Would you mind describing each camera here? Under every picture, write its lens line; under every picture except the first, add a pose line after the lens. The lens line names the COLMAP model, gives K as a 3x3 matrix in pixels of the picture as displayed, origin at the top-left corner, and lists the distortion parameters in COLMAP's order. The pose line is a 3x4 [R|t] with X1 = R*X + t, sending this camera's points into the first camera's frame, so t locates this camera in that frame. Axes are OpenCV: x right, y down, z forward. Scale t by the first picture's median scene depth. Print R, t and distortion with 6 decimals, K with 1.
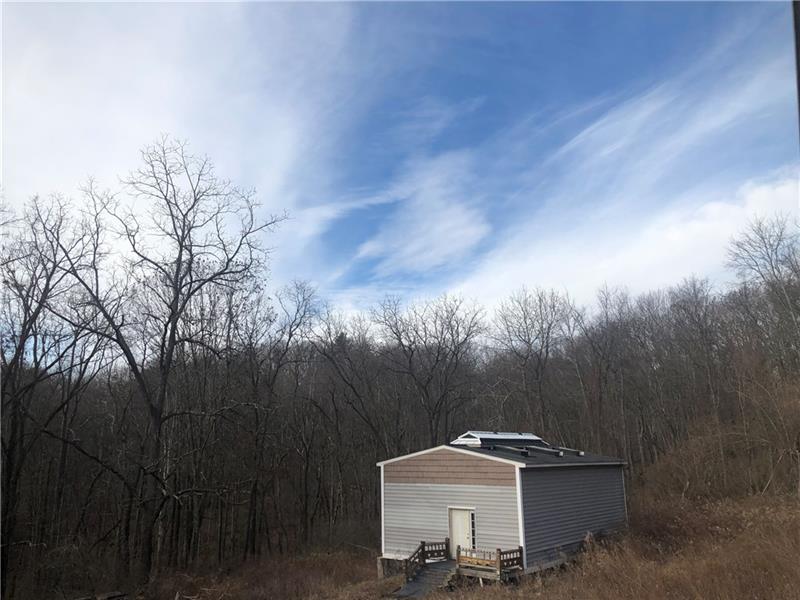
lens RADIAL K [[672.2, 0, 391.5], [0, 672.2, 299.9], [0, 0, 1]] dist [0.060612, -0.002464]
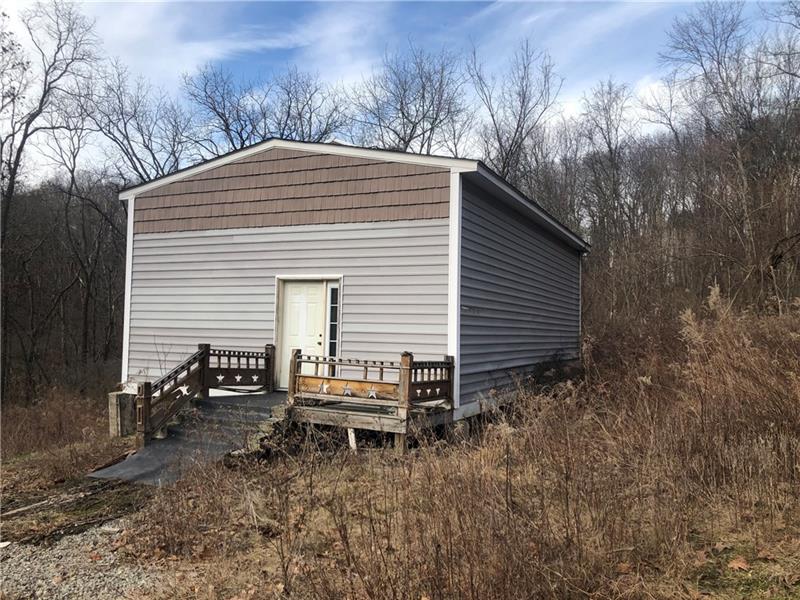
lens RADIAL K [[672.2, 0, 404.4], [0, 672.2, 296.5], [0, 0, 1]] dist [0.060612, -0.002464]
pose [[0.967685, 0.043465, 0.248389, 0.060188], [-0.087763, 0.981500, 0.170163, 0.254567], [-0.236398, -0.186464, 0.953597, 0.611035]]
